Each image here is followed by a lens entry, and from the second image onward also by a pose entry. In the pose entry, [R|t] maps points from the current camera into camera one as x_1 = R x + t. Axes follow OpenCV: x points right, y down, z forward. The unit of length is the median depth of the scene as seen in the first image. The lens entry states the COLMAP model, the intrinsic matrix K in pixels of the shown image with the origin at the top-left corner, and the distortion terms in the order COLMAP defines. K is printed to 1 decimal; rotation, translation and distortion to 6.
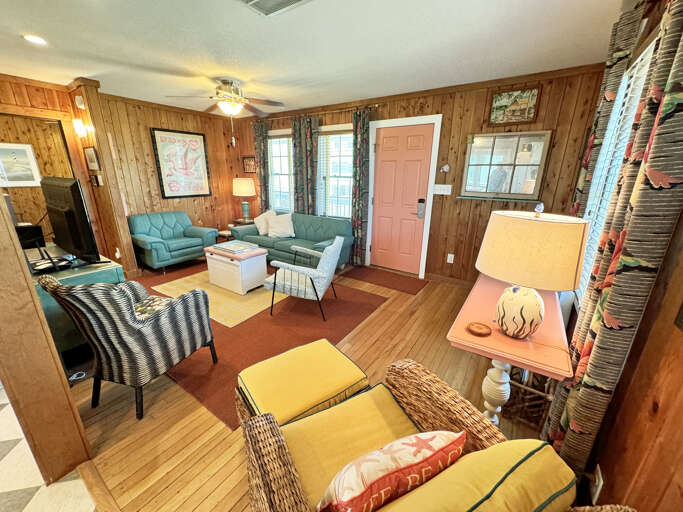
lens RADIAL K [[272.1, 0, 343.3], [0, 272.1, 257.1], [0, 0, 1]] dist [0.001258, 0.000473]
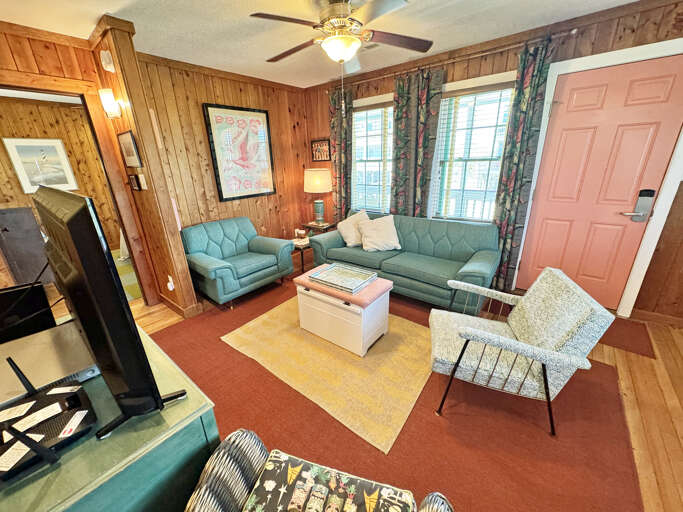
lens RADIAL K [[272.1, 0, 344.1], [0, 272.1, 257.5], [0, 0, 1]] dist [0.001258, 0.000473]
pose [[0.995591, -0.016938, -0.092257, -0.273667], [0.021231, 0.998727, 0.045759, -0.093714], [0.091365, -0.047516, 0.994683, 0.297435]]
